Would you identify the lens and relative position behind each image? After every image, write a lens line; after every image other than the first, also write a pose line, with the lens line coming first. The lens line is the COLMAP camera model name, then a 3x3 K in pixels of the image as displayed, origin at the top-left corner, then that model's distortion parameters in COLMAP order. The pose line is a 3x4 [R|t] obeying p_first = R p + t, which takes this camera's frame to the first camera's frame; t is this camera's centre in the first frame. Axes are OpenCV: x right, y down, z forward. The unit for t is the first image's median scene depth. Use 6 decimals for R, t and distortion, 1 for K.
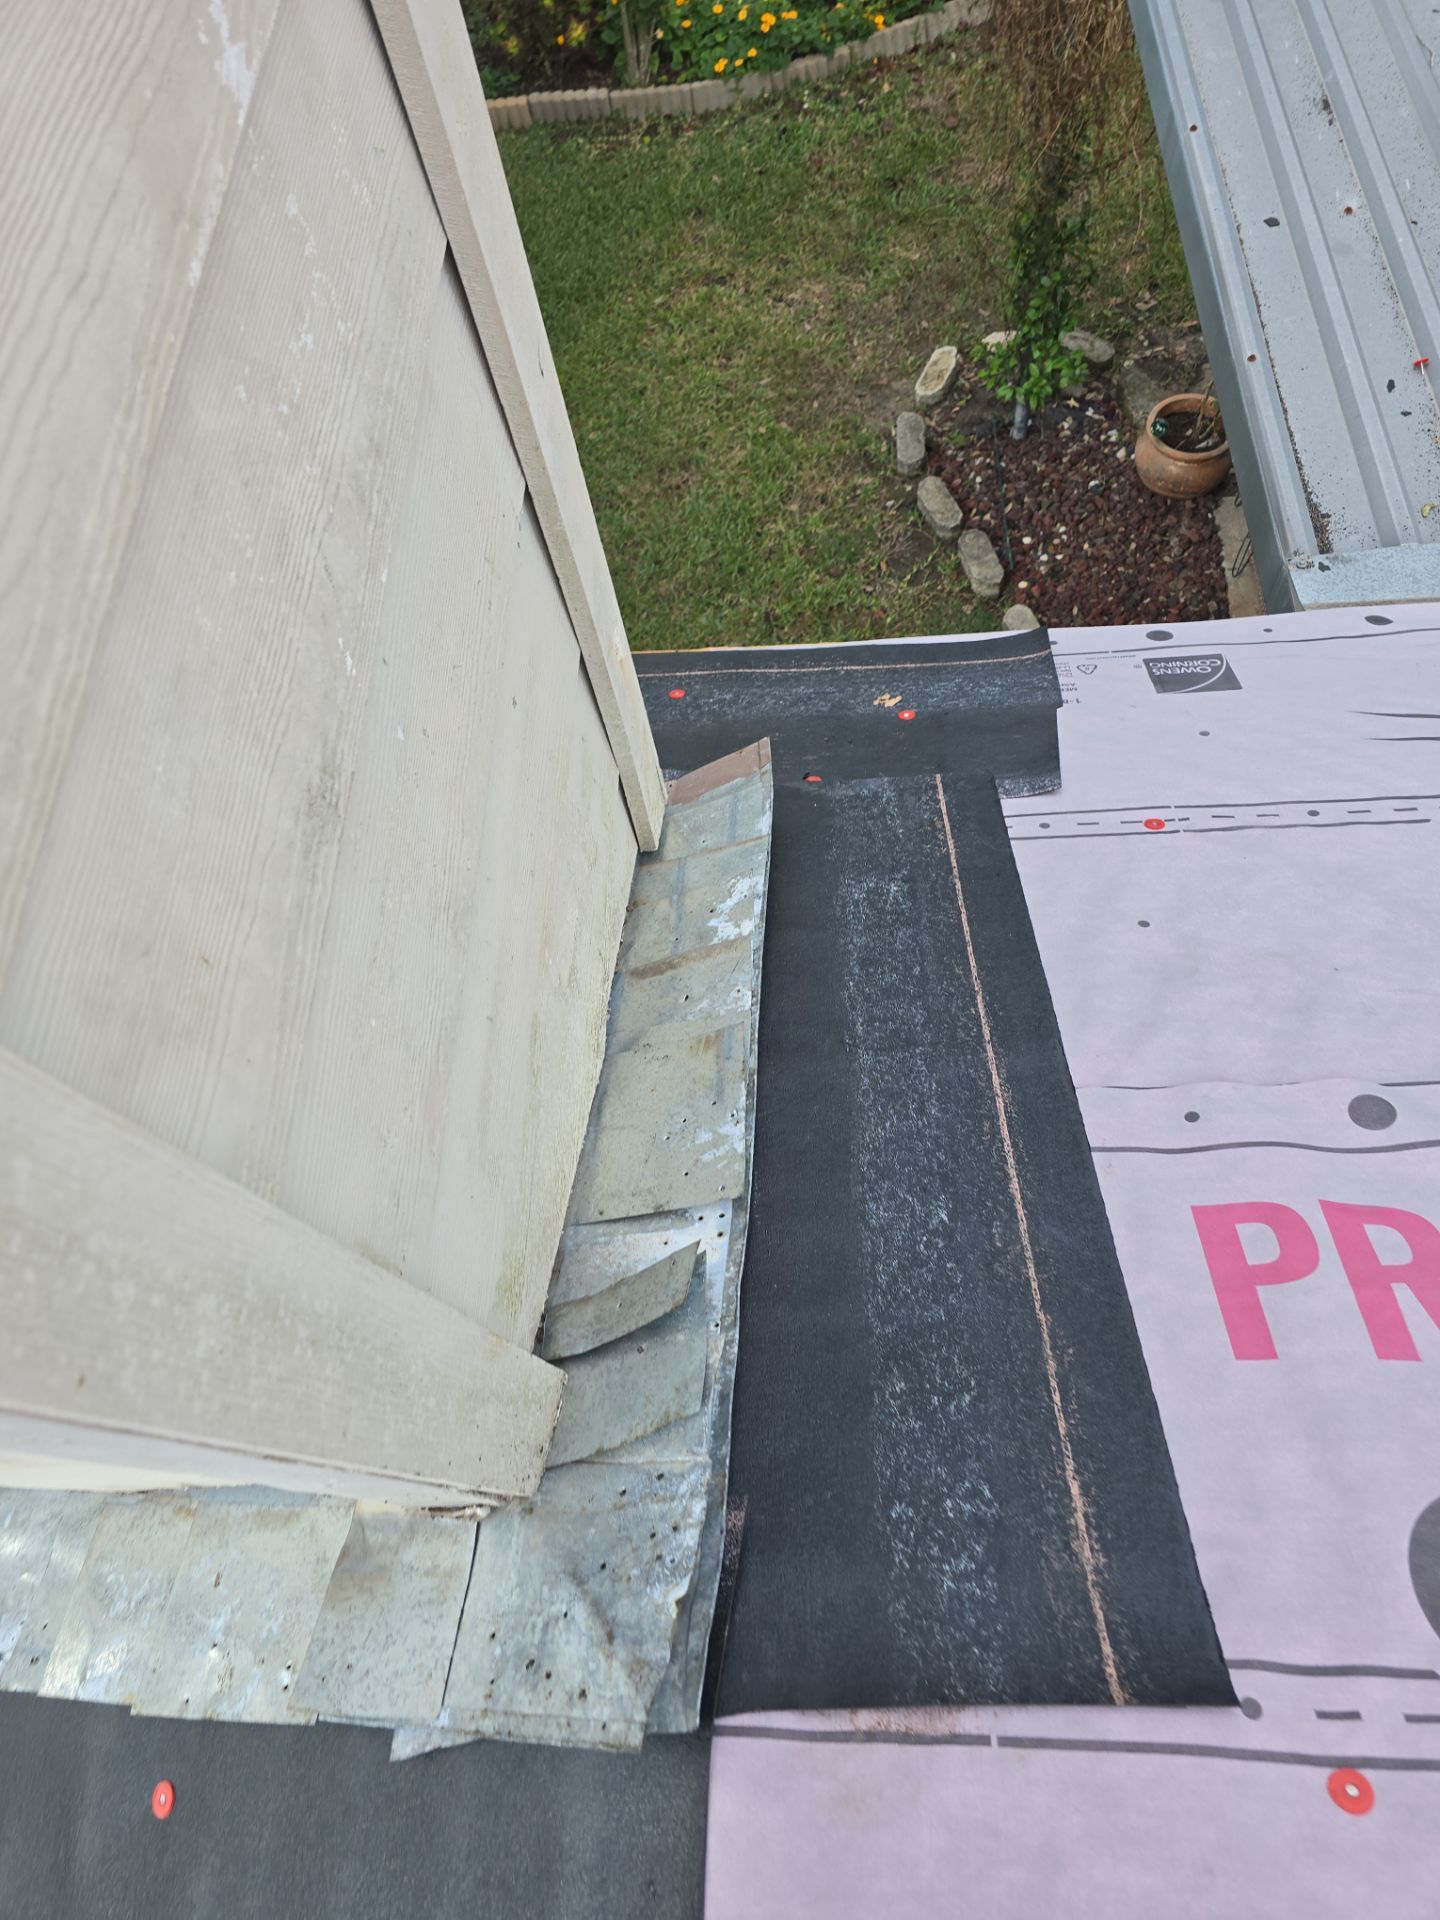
lens RADIAL K [[1276.3, 0, 719.2], [0, 1276.3, 977.0], [0, 0, 1]] dist [0.066382, -0.058092]
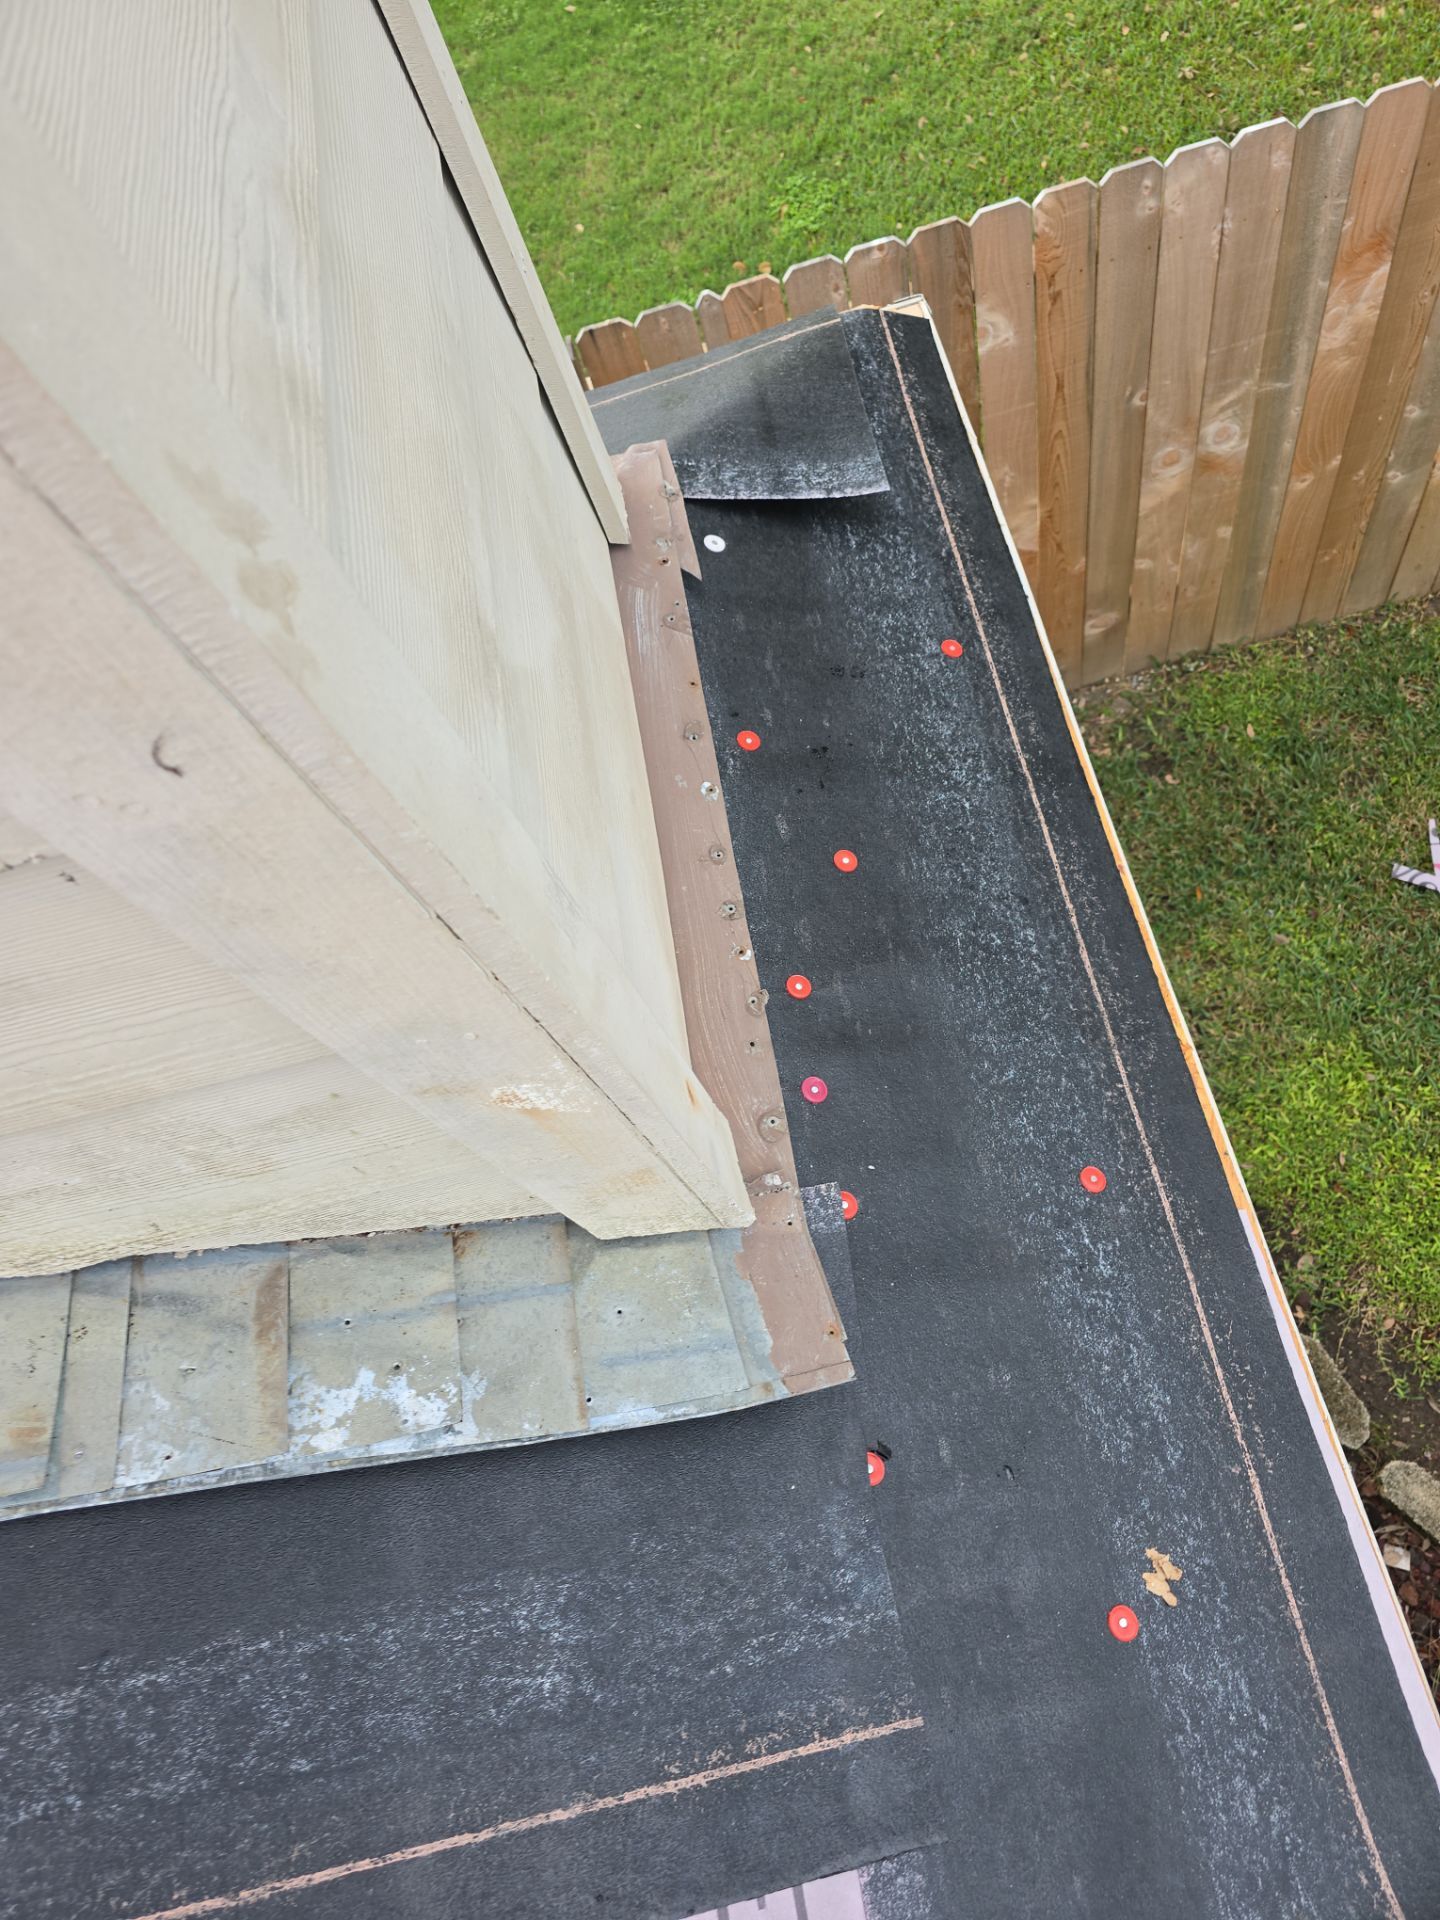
lens RADIAL K [[1276.3, 0, 719.2], [0, 1276.3, 977.0], [0, 0, 1]] dist [0.066382, -0.058092]
pose [[0.207508, 0.912586, -0.352316, 0.071279], [-0.795072, 0.367161, 0.482756, -0.528873], [0.569913, 0.179941, 0.801761, 0.538174]]
